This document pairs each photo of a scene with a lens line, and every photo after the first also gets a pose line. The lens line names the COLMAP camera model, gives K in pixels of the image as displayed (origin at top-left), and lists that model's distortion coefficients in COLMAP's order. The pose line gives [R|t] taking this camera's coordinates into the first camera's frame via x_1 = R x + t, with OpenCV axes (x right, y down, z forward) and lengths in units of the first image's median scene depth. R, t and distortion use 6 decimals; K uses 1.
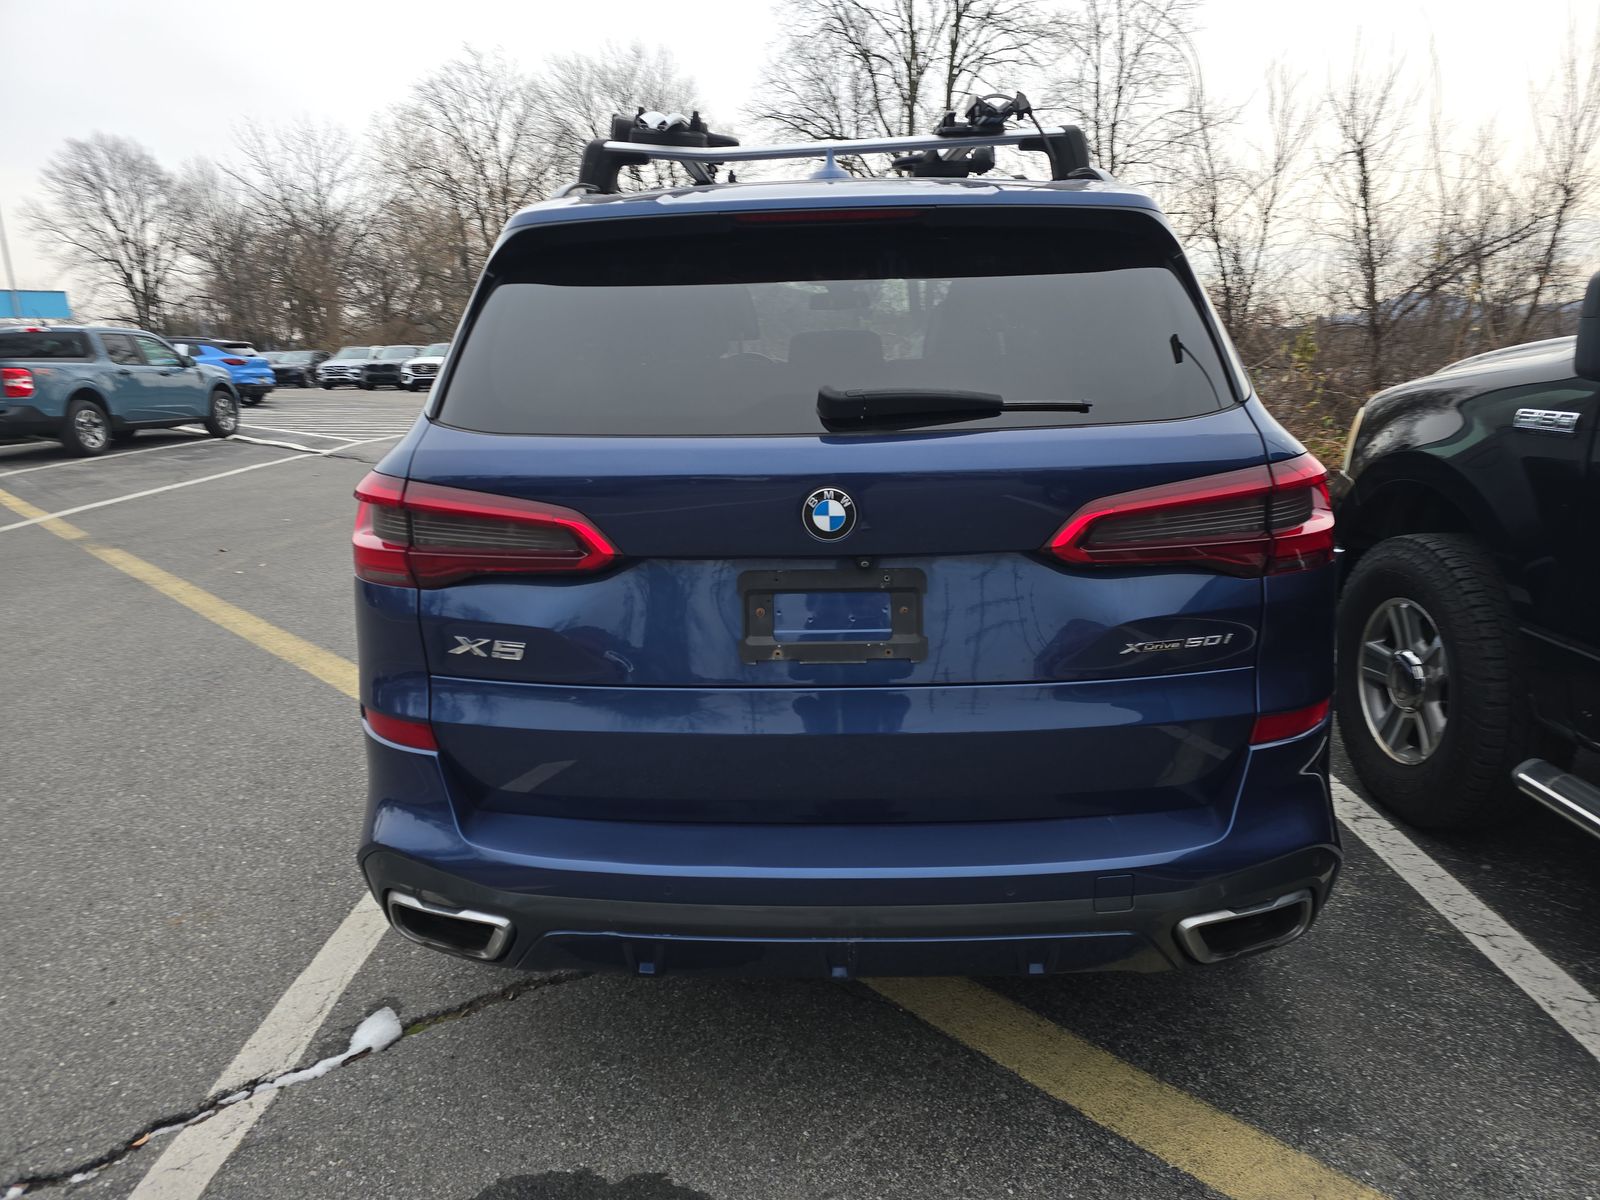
lens RADIAL K [[1081.7, 0, 812.2], [0, 1081.7, 597.2], [0, 0, 1]] dist [0.057360, -0.048257]
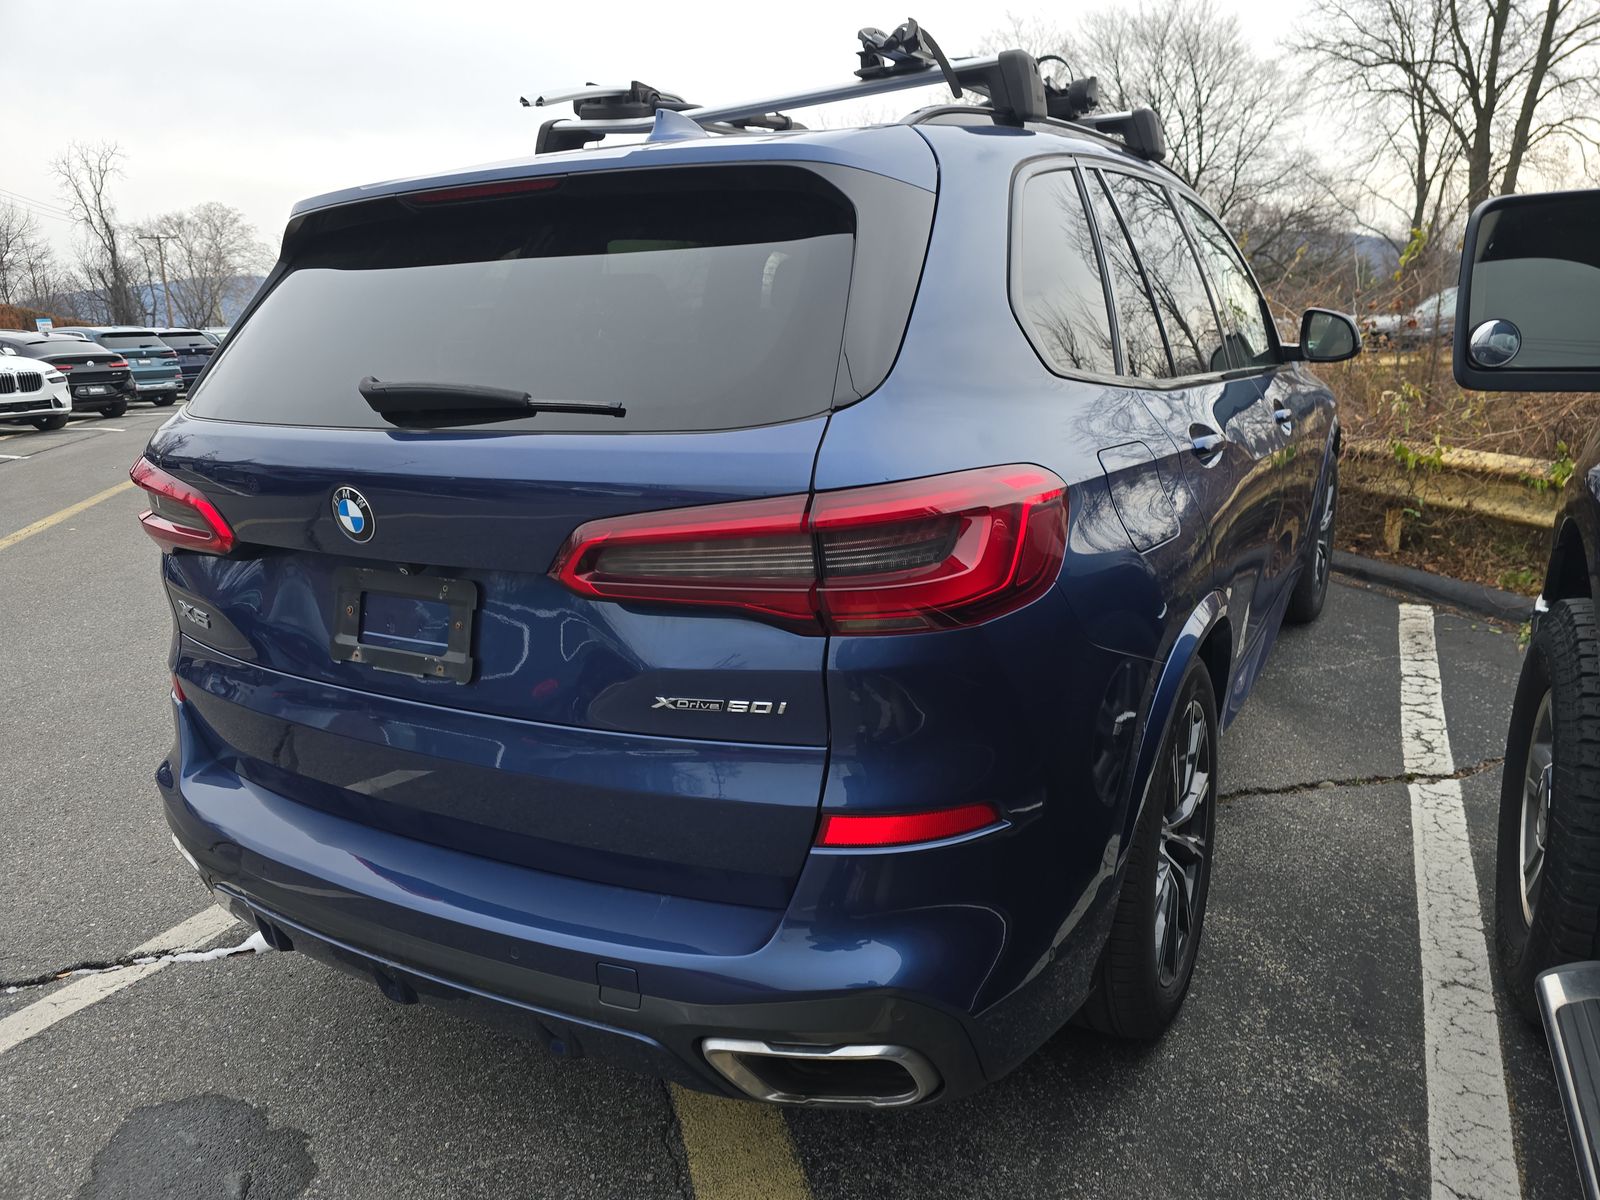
lens RADIAL K [[1081.7, 0, 812.2], [0, 1081.7, 597.2], [0, 0, 1]] dist [0.057360, -0.048257]
pose [[0.890487, 0.107429, -0.442144, 0.634339], [-0.093988, 0.994200, 0.052271, -0.073432], [0.445195, -0.004990, 0.895420, 0.259181]]
